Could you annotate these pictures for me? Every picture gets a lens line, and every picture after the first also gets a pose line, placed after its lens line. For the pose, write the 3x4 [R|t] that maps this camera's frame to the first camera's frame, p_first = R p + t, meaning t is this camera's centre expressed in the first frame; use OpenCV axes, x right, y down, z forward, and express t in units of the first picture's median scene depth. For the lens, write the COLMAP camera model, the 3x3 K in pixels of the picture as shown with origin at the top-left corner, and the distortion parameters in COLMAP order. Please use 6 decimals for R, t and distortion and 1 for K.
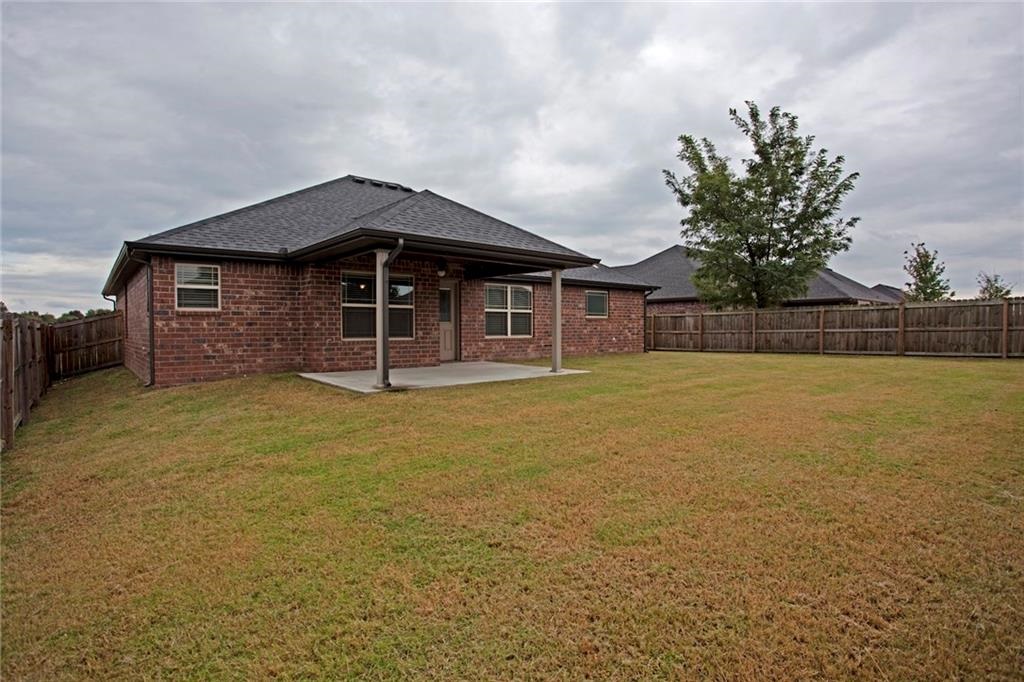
lens RADIAL K [[519.9, 0, 505.8], [0, 519.9, 338.5], [0, 0, 1]] dist [-0.052753, 0.011829]
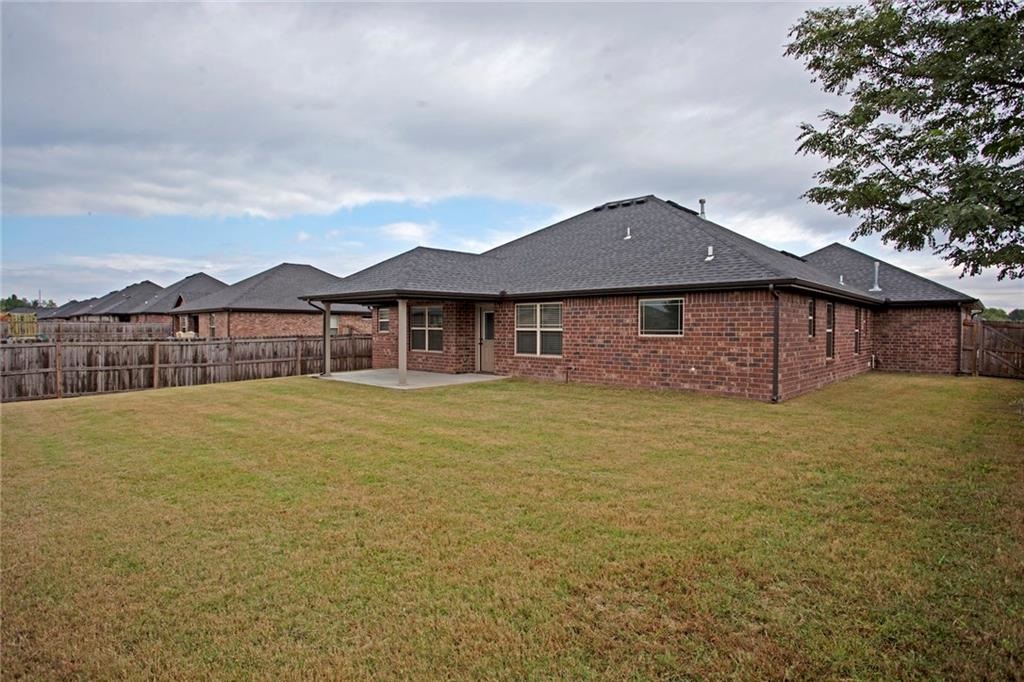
lens RADIAL K [[518.3, 0, 511.5], [0, 518.3, 340.8], [0, 0, 1]] dist [-0.033274, 0.005399]
pose [[0.123735, 0.026109, -0.991972, 1.229669], [-0.023708, 0.999446, 0.023349, -0.067050], [0.992032, 0.020628, 0.124285, 1.042011]]
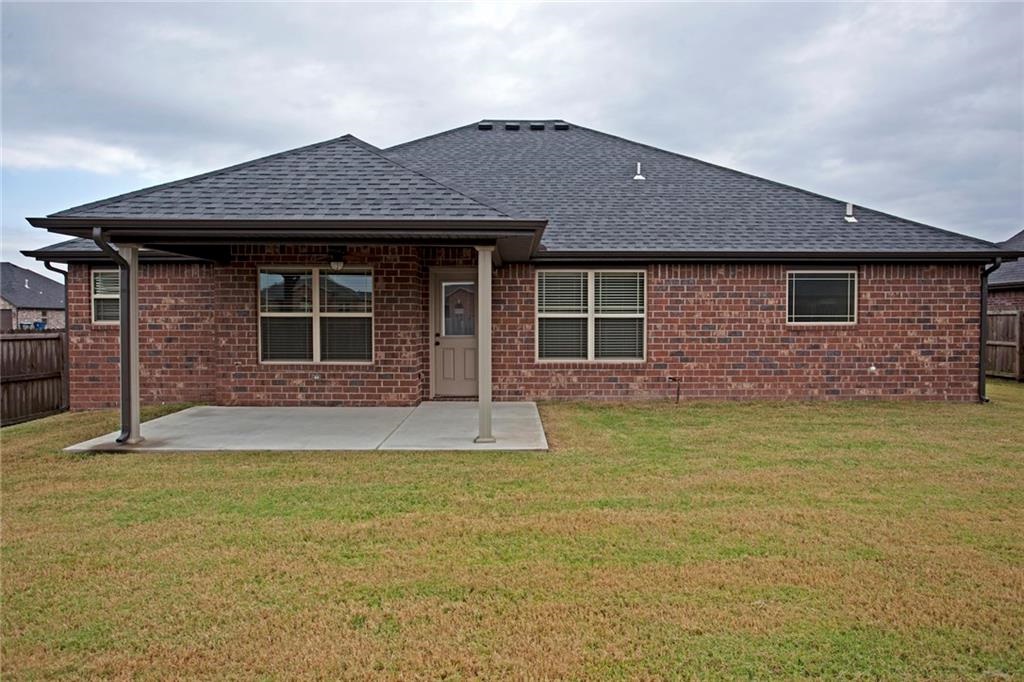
lens RADIAL K [[685.5, 0, 514.1], [0, 685.5, 338.6], [0, 0, 1]] dist [-0.009751, 0.005553]
pose [[0.766111, 0.022262, -0.642323, 0.538191], [-0.014381, 0.999743, 0.017497, -0.049972], [0.642547, -0.004167, 0.766235, 0.461894]]
